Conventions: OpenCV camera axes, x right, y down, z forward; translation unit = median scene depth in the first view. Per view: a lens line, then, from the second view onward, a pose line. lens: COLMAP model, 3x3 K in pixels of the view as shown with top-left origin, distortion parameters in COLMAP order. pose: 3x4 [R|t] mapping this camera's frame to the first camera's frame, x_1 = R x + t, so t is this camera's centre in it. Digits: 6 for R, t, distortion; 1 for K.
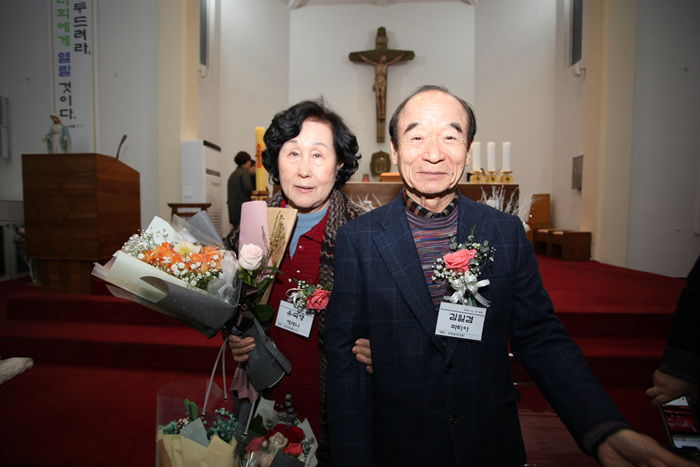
lens RADIAL K [[340.7, 0, 348.0], [0, 340.7, 231.4], [0, 0, 1]] dist [-0.070755, 0.027046]
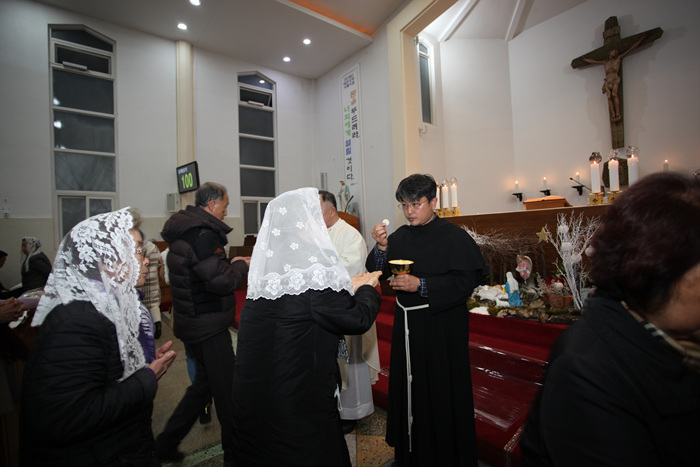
lens RADIAL K [[341.9, 0, 349.2], [0, 341.9, 231.3], [0, 0, 1]] dist [-0.063423, 0.025338]
pose [[0.662109, -0.037014, -0.748493, 0.380499], [0.001828, 0.998856, -0.047778, -0.013134], [0.749405, 0.030266, 0.661420, -0.104862]]
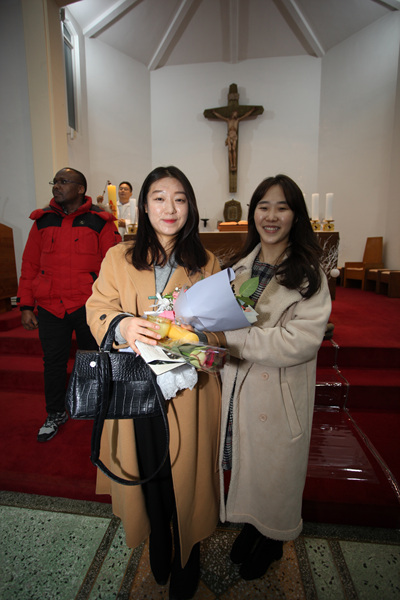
lens RADIAL K [[292.1, 0, 200.9], [0, 292.1, 299.9], [0, 0, 1]] dist [-0.070755, 0.027046]
pose [[0.998331, -0.006395, -0.057399, 0.061329], [0.012395, 0.994416, 0.104801, -0.012529], [0.056408, -0.105338, 0.992835, 0.001167]]
